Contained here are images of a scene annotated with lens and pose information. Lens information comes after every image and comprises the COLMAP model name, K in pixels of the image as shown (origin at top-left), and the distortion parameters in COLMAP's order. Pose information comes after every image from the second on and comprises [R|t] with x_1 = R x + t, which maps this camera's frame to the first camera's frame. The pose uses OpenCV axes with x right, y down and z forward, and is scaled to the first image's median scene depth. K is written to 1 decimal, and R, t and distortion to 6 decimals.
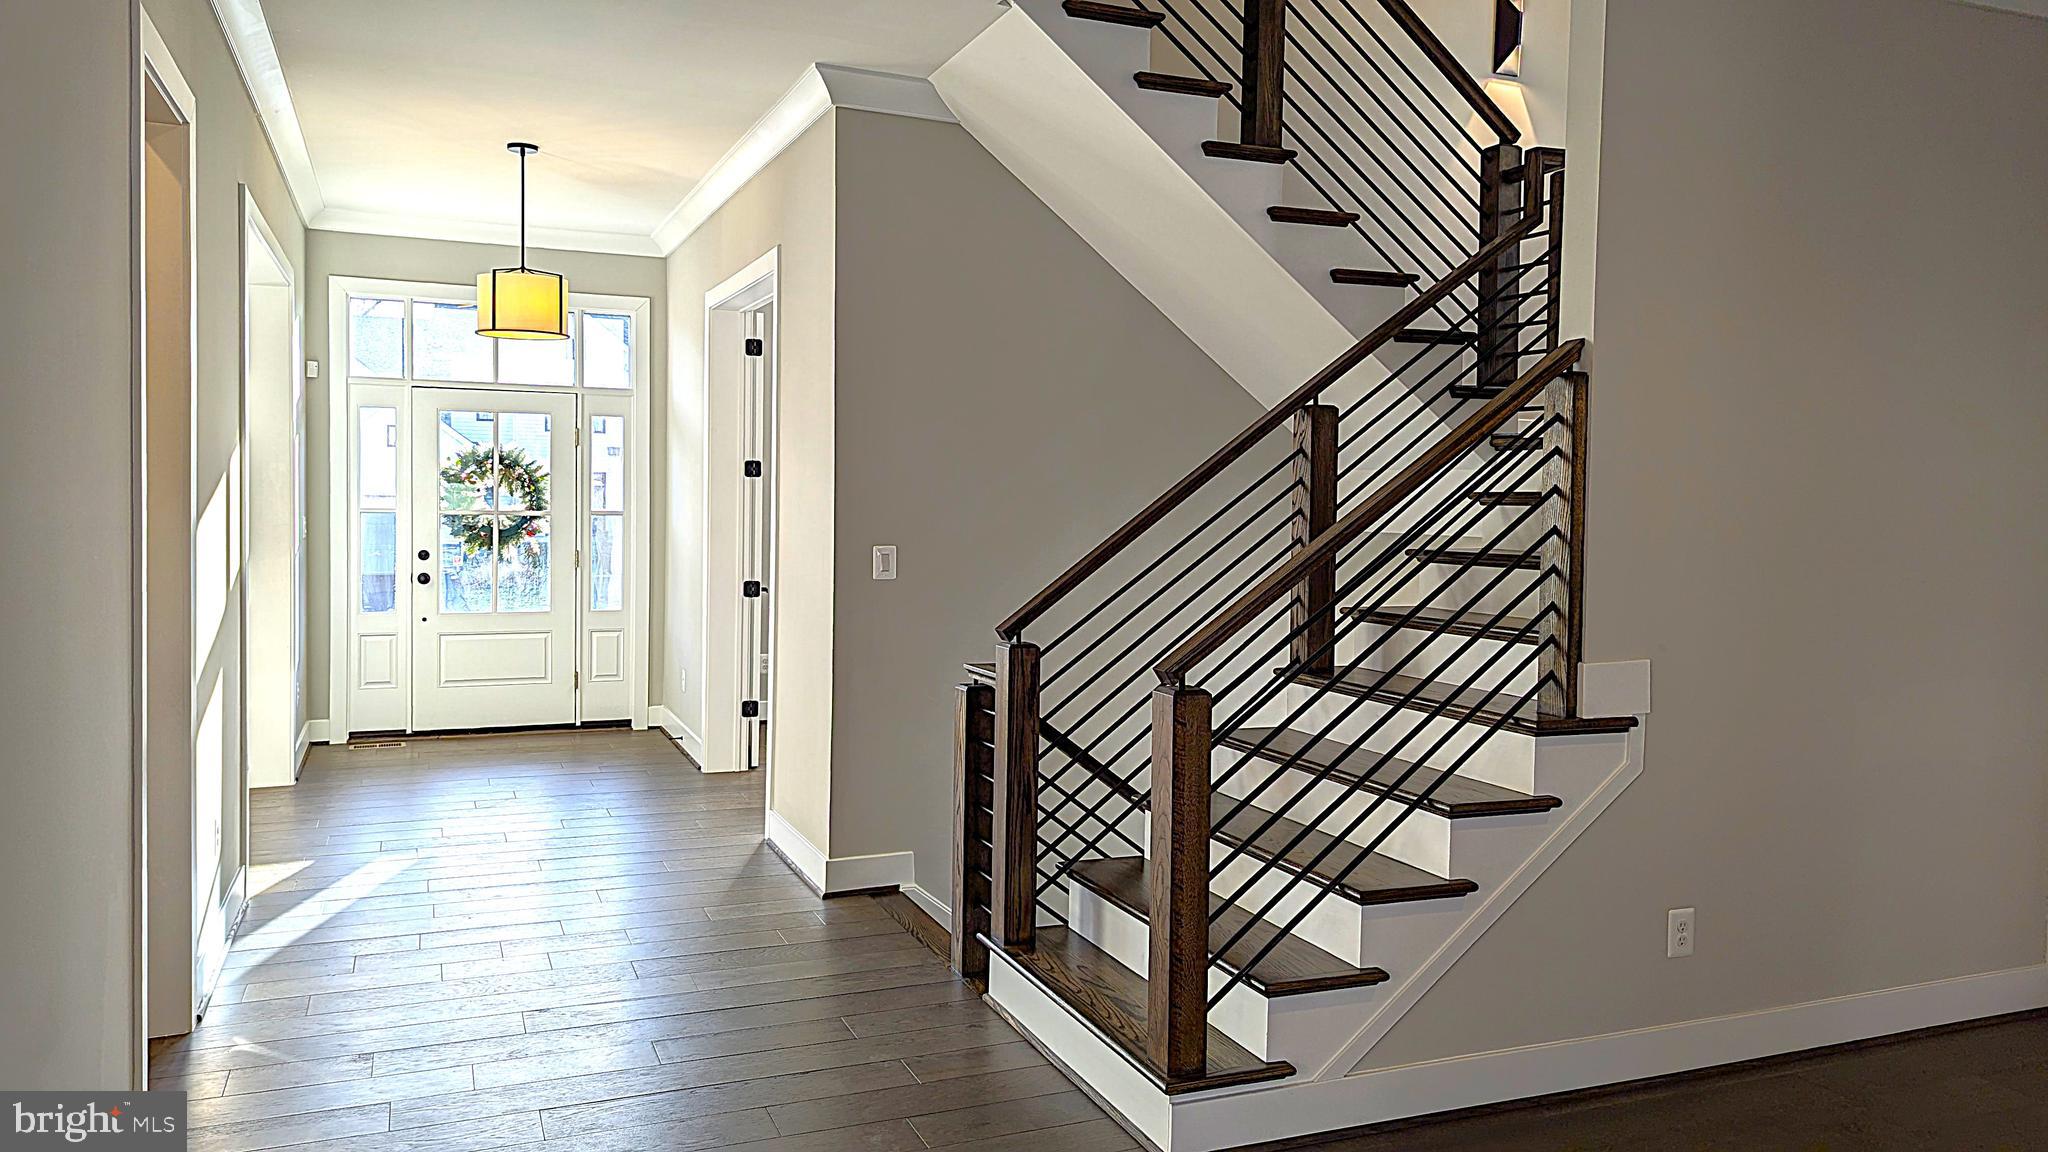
lens RADIAL K [[1447.3, 0, 1021.6], [0, 1447.3, 529.3], [0, 0, 1]] dist [0.045654, 0.000948]
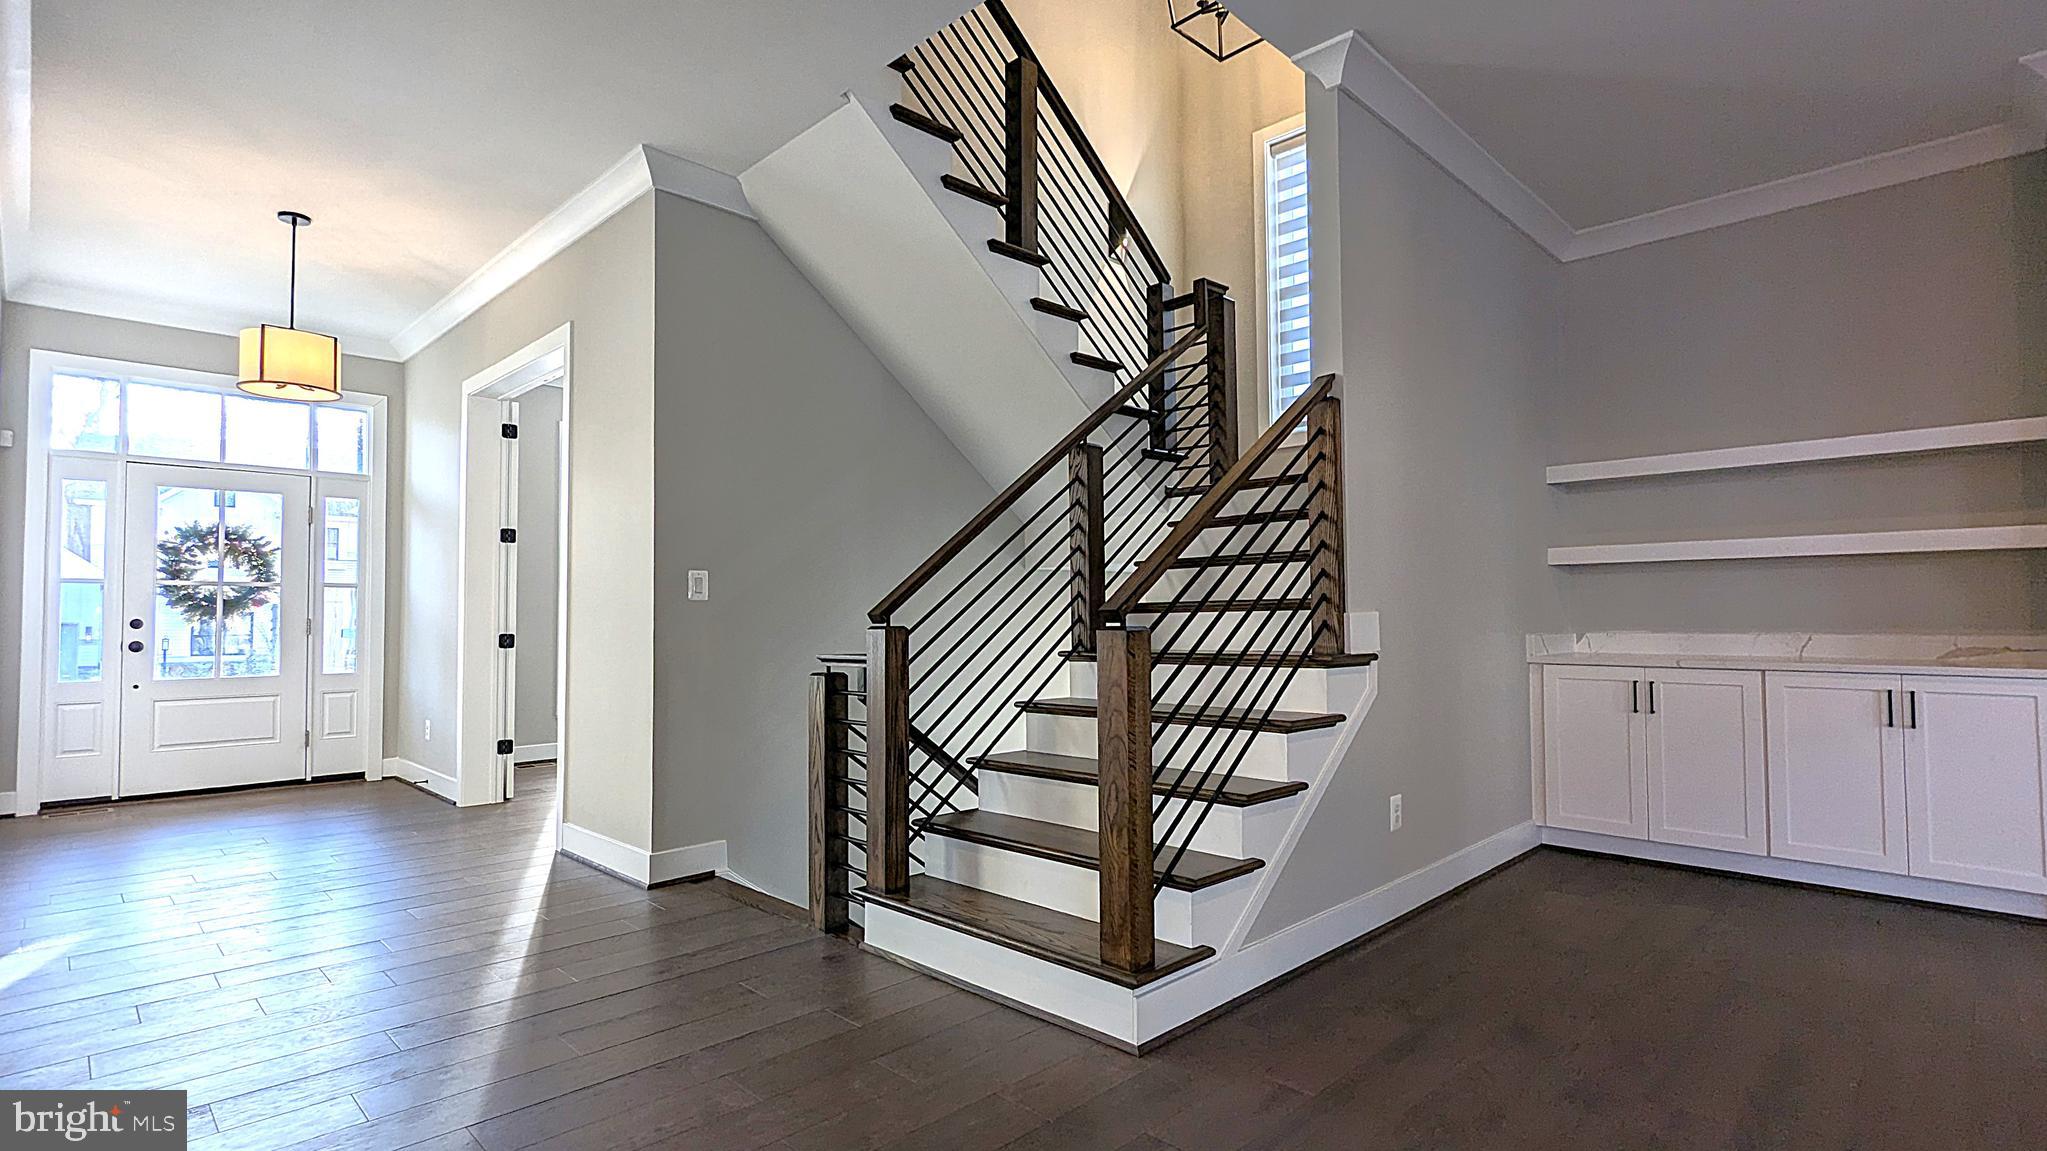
lens RADIAL K [[979.2, 0, 1023.5], [0, 979.2, 575.5], [0, 0, 1]] dist [0.000705, -0.000957]
pose [[0.922974, -0.004199, 0.384838, -0.108609], [0.028916, 0.997871, -0.058463, 0.047204], [-0.383773, 0.065088, 0.921131, 0.133460]]
